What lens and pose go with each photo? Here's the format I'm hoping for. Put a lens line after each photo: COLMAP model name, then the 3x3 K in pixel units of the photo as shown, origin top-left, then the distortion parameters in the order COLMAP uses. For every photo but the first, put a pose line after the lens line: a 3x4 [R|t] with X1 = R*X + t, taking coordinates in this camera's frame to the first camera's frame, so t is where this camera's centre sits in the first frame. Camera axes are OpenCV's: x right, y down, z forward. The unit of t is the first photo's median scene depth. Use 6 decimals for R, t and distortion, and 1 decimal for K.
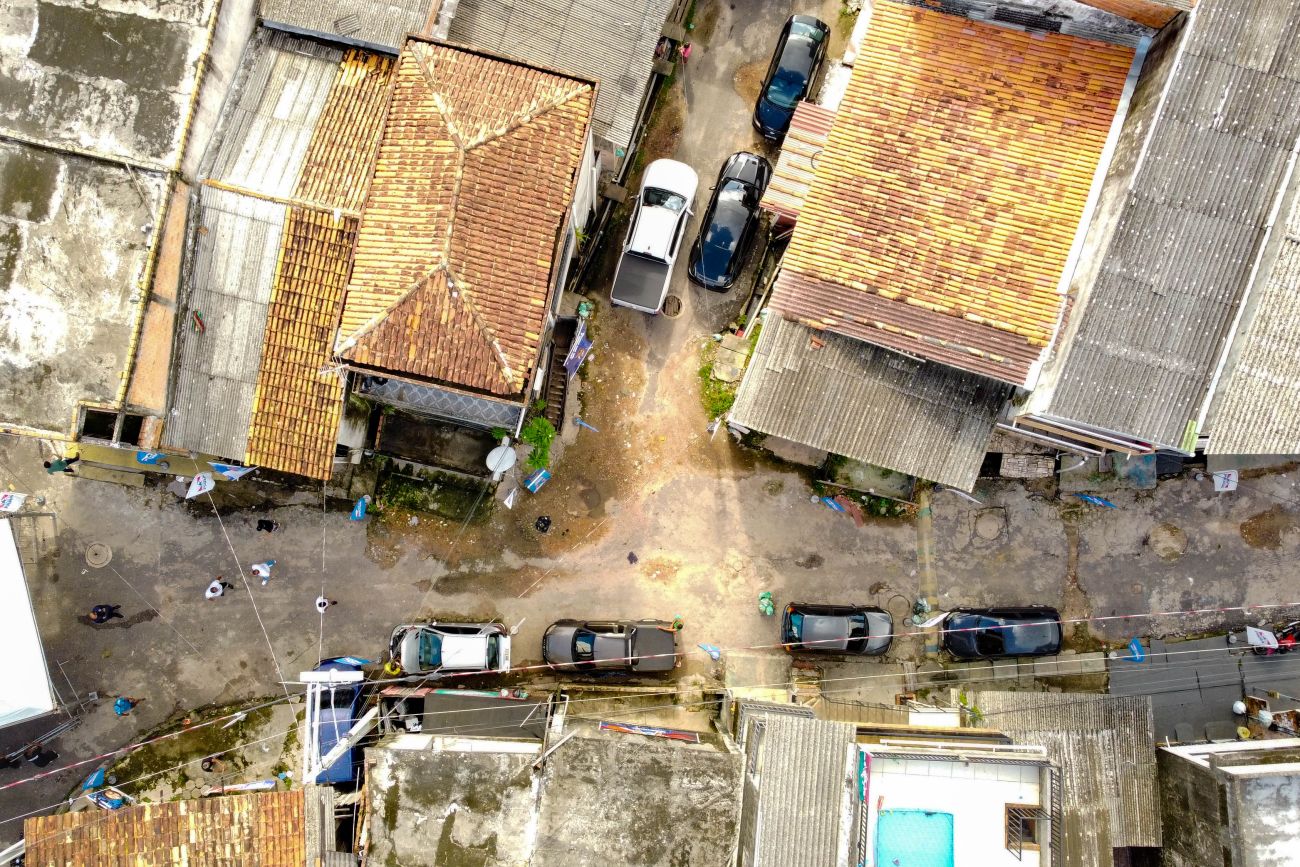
lens RADIAL K [[1169.4, 0, 610.9], [0, 1169.4, 431.4], [0, 0, 1]] dist [0.006280, -0.014231]
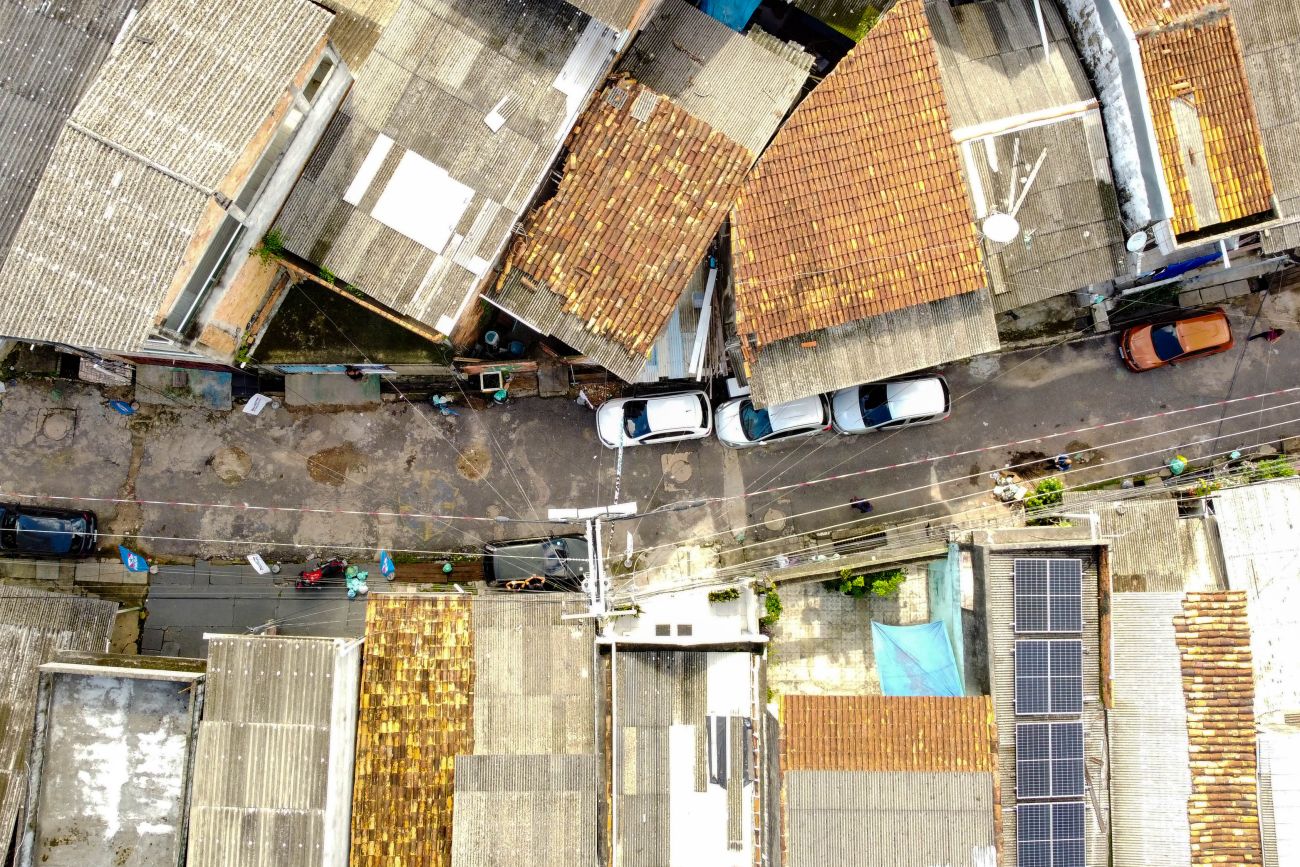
lens RADIAL K [[1169.4, 0, 610.9], [0, 1169.4, 431.4], [0, 0, 1]] dist [0.006280, -0.014231]
pose [[0.991799, 0.127809, 0.000279, 0.949898], [-0.127807, 0.991791, -0.003950, 0.034340], [-0.000781, 0.003882, 0.999992, 0.001231]]
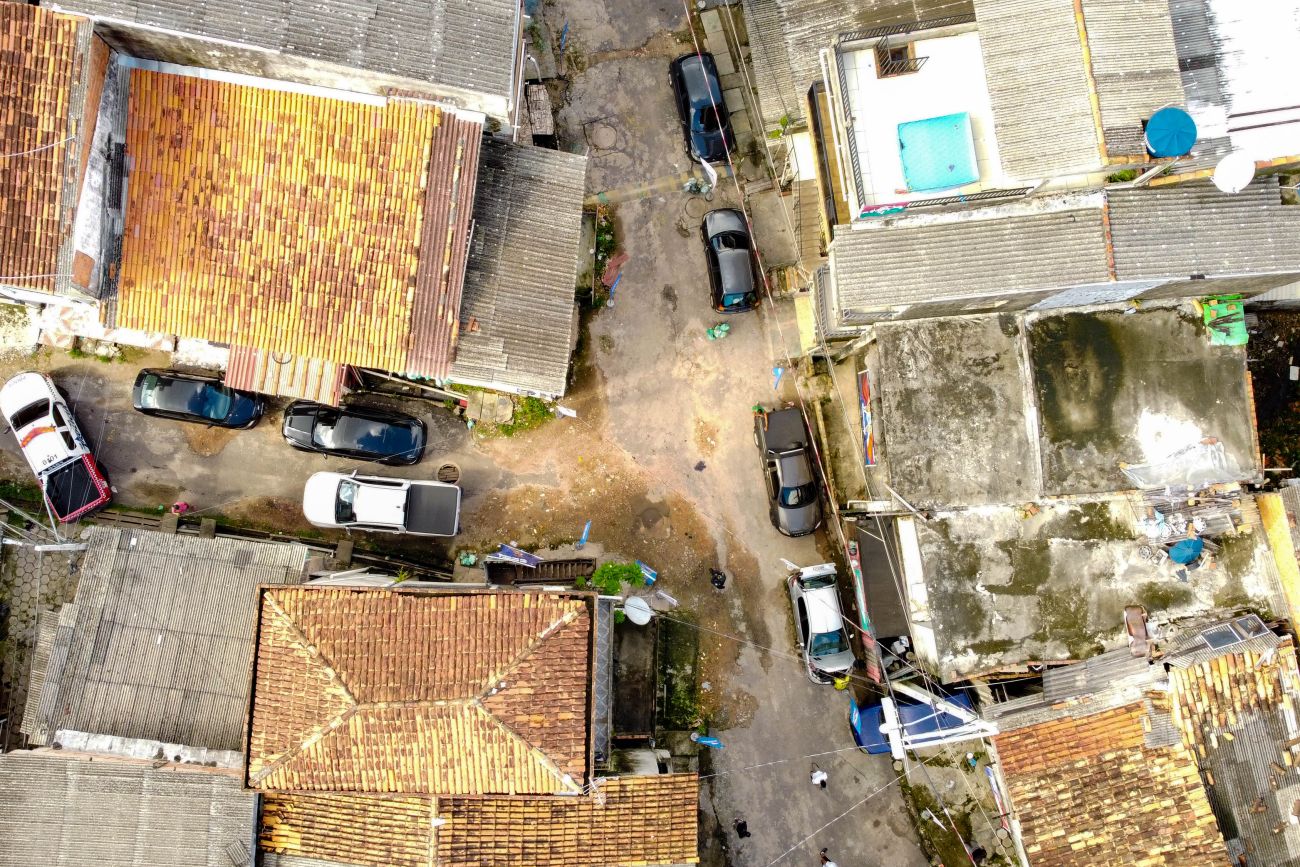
lens RADIAL K [[1169.4, 0, 610.9], [0, 1169.4, 431.4], [0, 0, 1]] dist [0.006280, -0.014231]
pose [[-0.188380, -0.980101, 0.062573, -0.000862], [0.978020, -0.181419, 0.102779, -0.081043], [-0.089382, 0.080560, 0.992734, -0.016349]]
